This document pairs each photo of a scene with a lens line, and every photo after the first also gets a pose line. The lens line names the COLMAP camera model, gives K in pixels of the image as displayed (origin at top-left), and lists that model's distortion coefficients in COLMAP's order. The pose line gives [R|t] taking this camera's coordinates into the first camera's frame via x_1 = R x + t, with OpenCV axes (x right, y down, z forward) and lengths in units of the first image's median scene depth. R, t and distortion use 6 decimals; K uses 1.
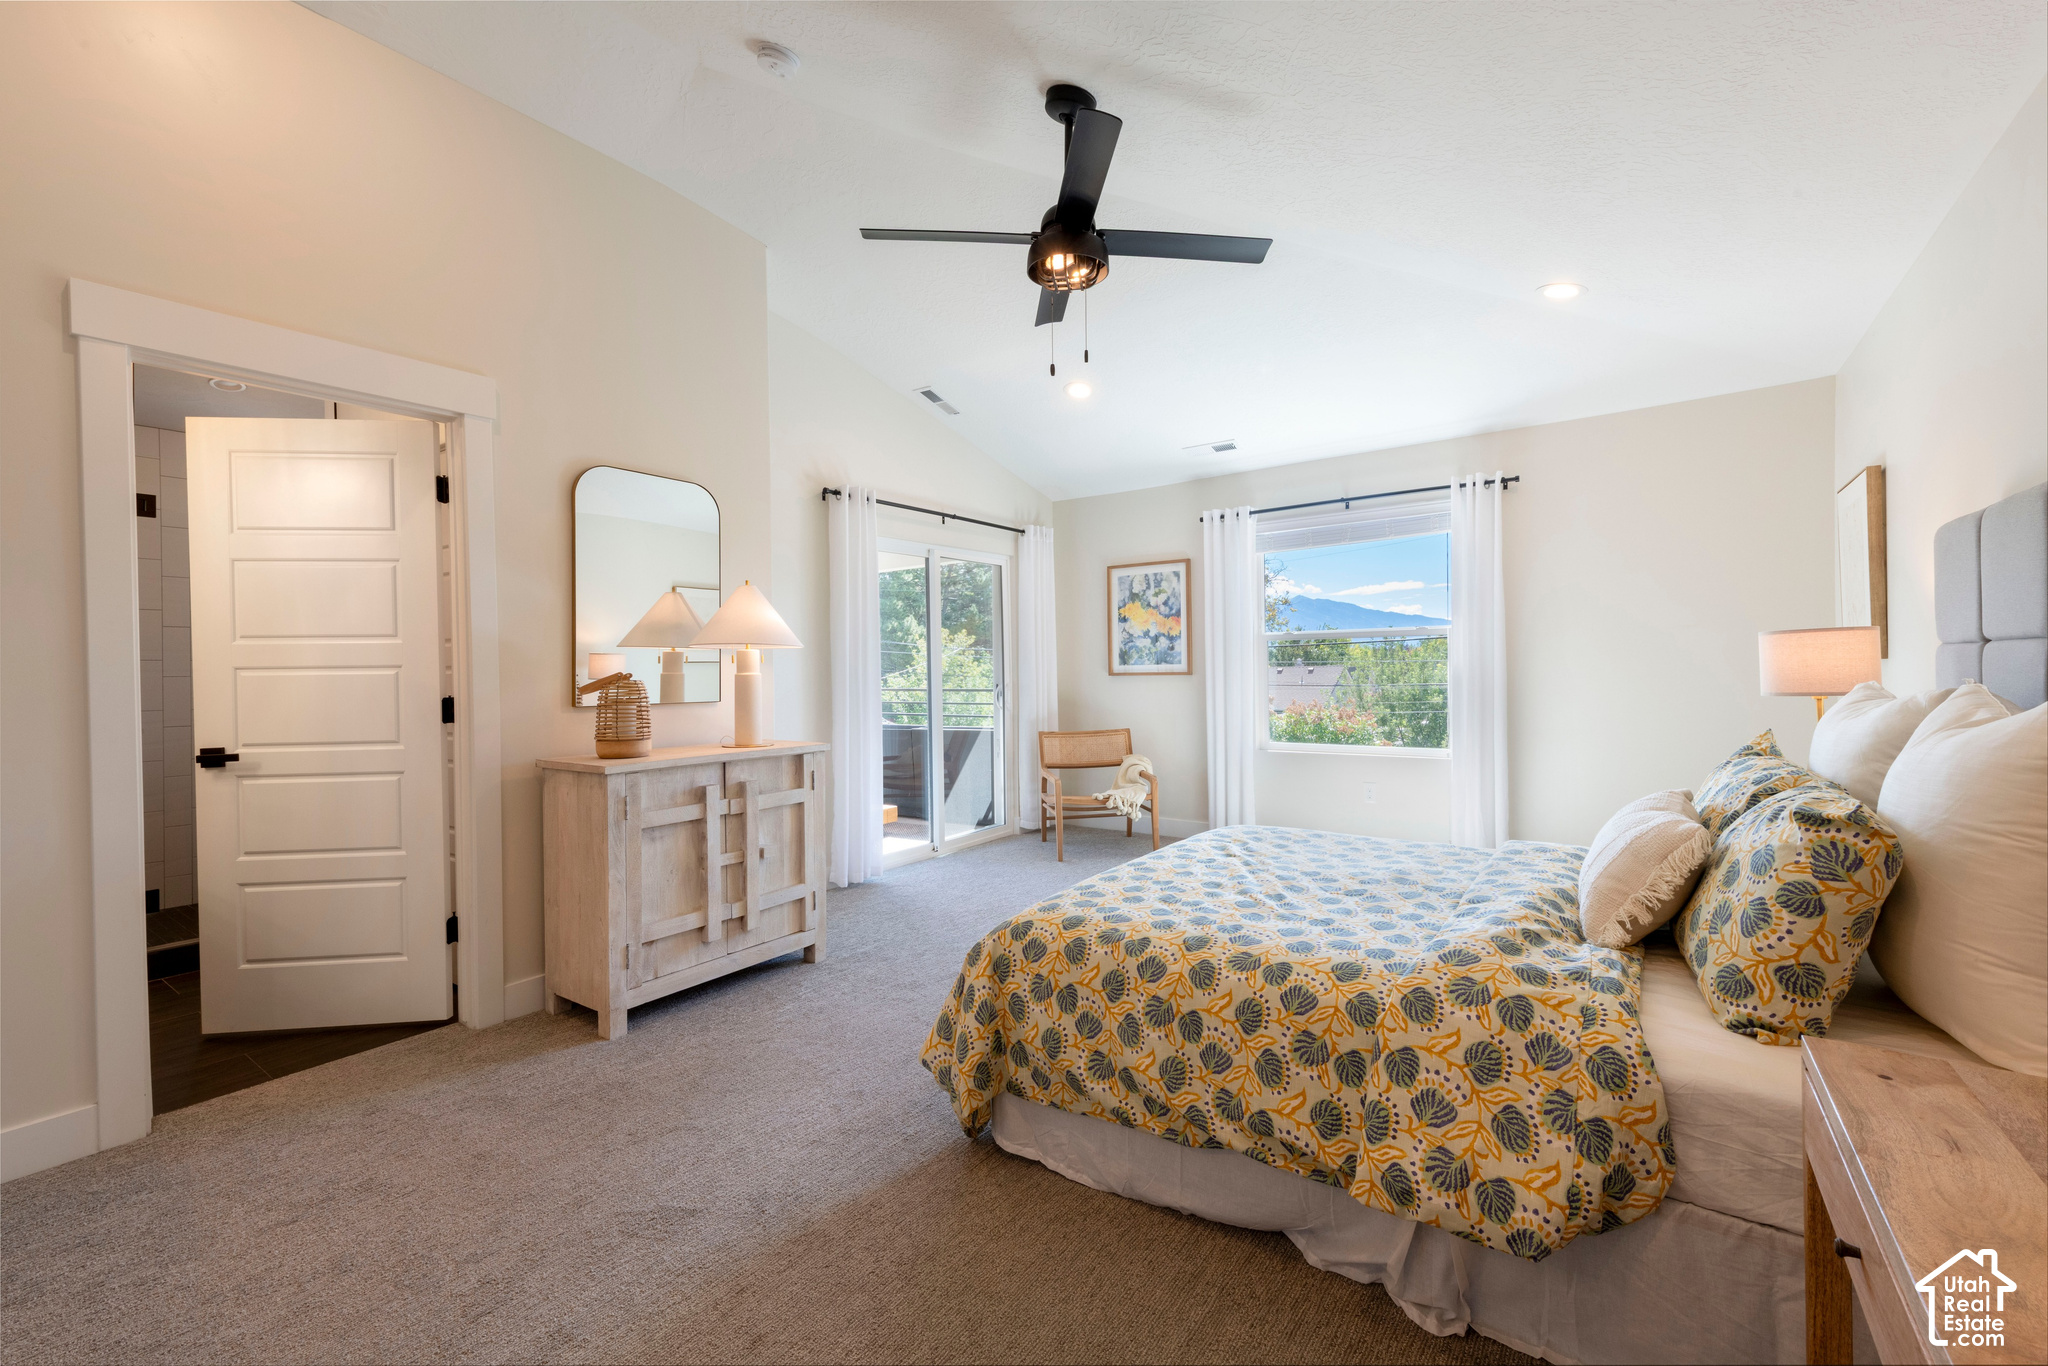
lens RADIAL K [[832.3, 0, 1026.5], [0, 832.3, 675.3], [0, 0, 1]] dist [0.001191, 0.000192]
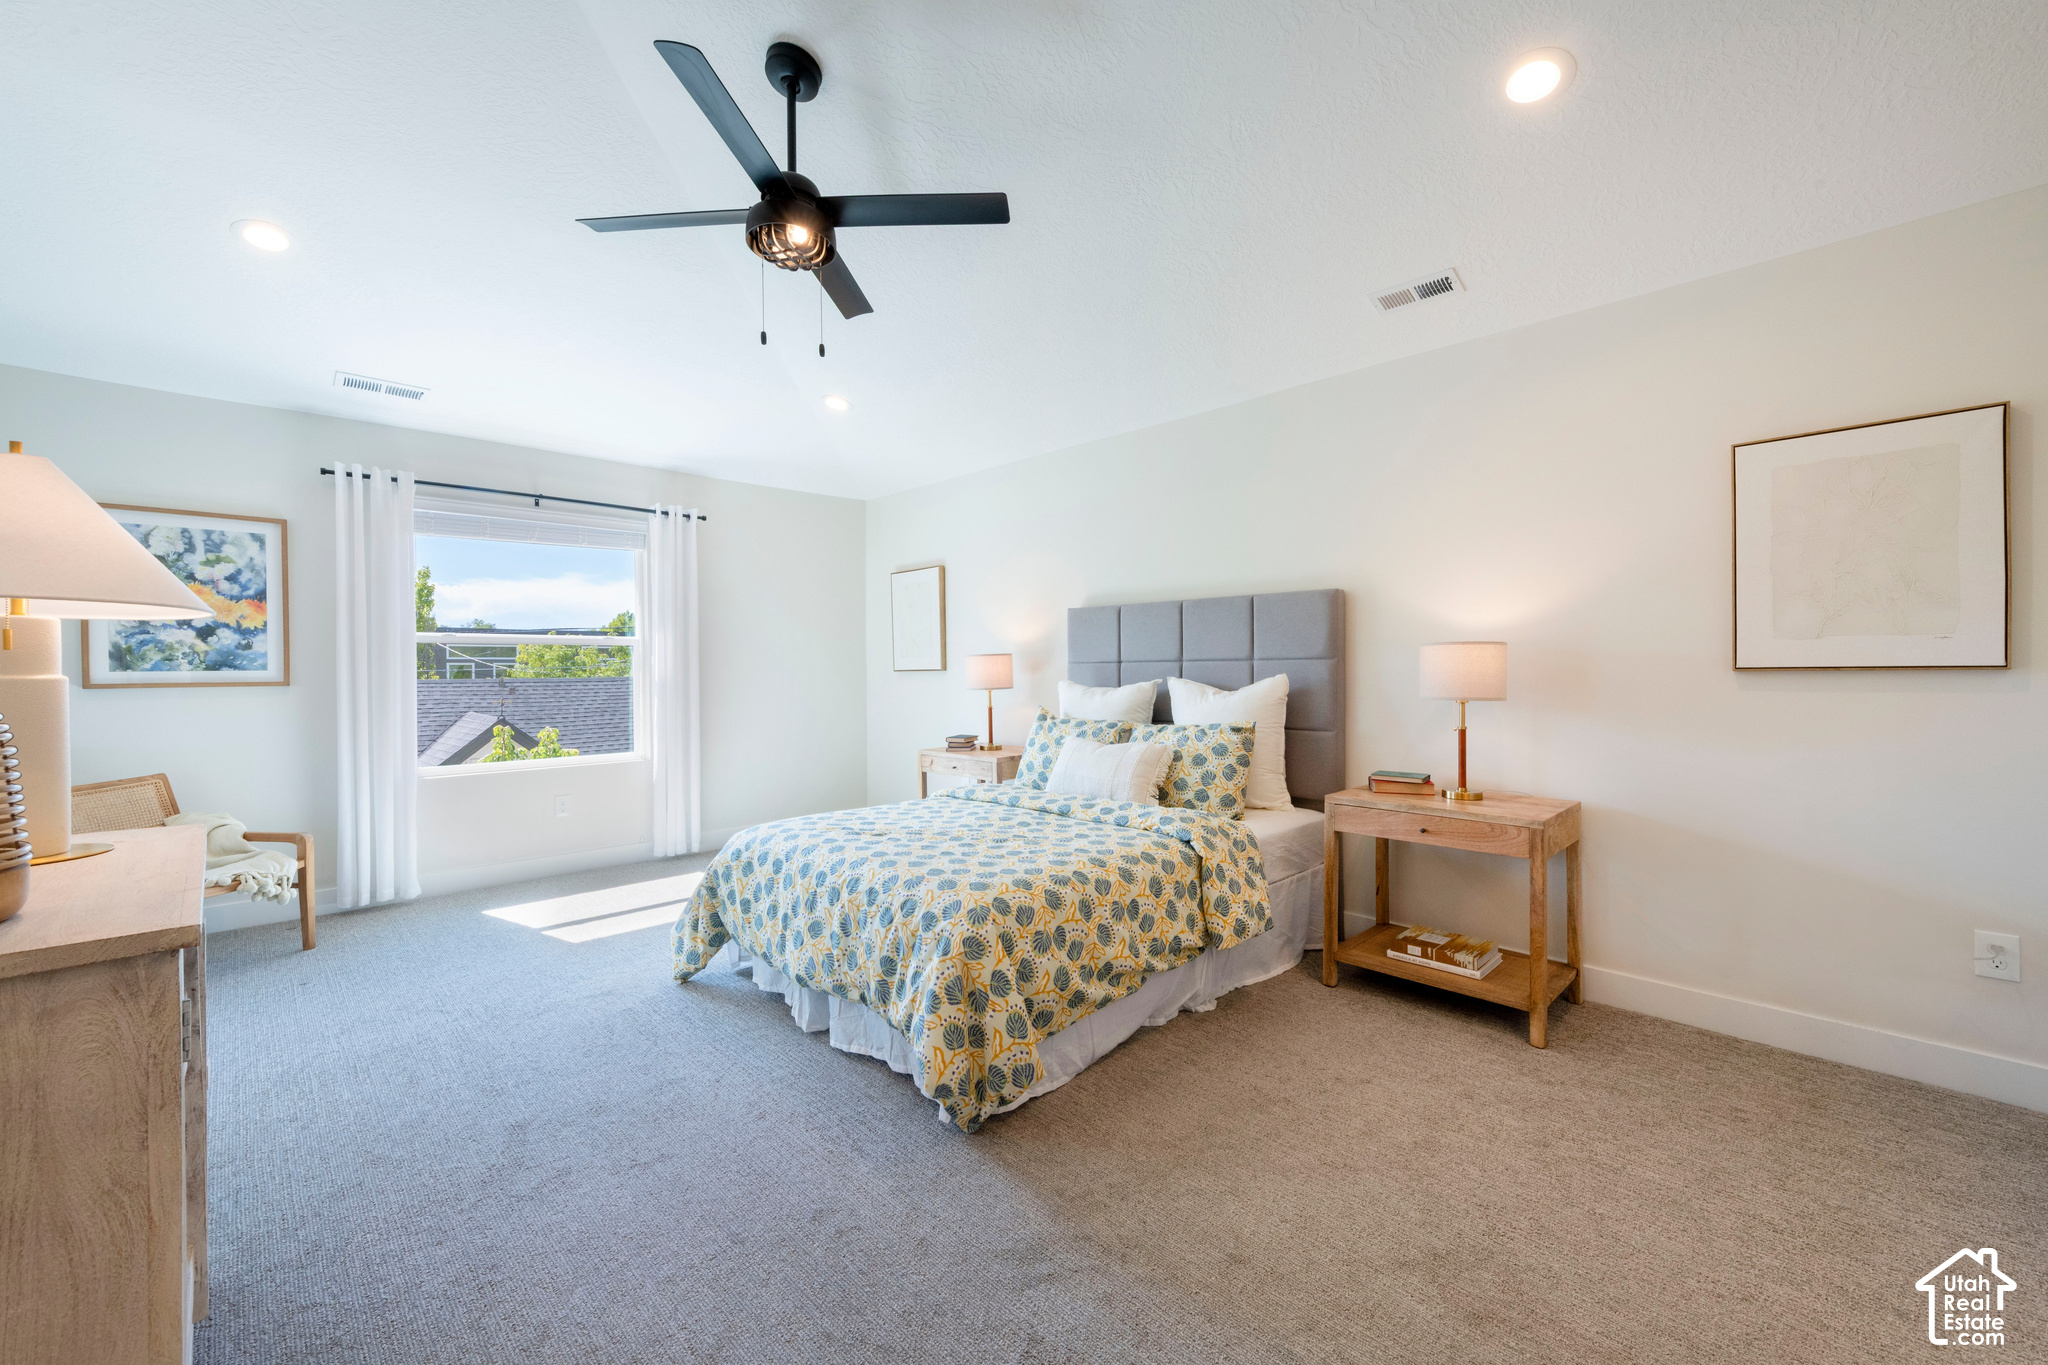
lens RADIAL K [[799.1, 0, 1028.2], [0, 799.1, 678.9], [0, 0, 1]] dist [0.003342, -0.000057]
pose [[0.183444, 0.001935, 0.983028, -0.397351], [0.011948, 0.999920, -0.004198, 0.004476], [-0.982958, 0.012515, 0.183406, 0.295582]]
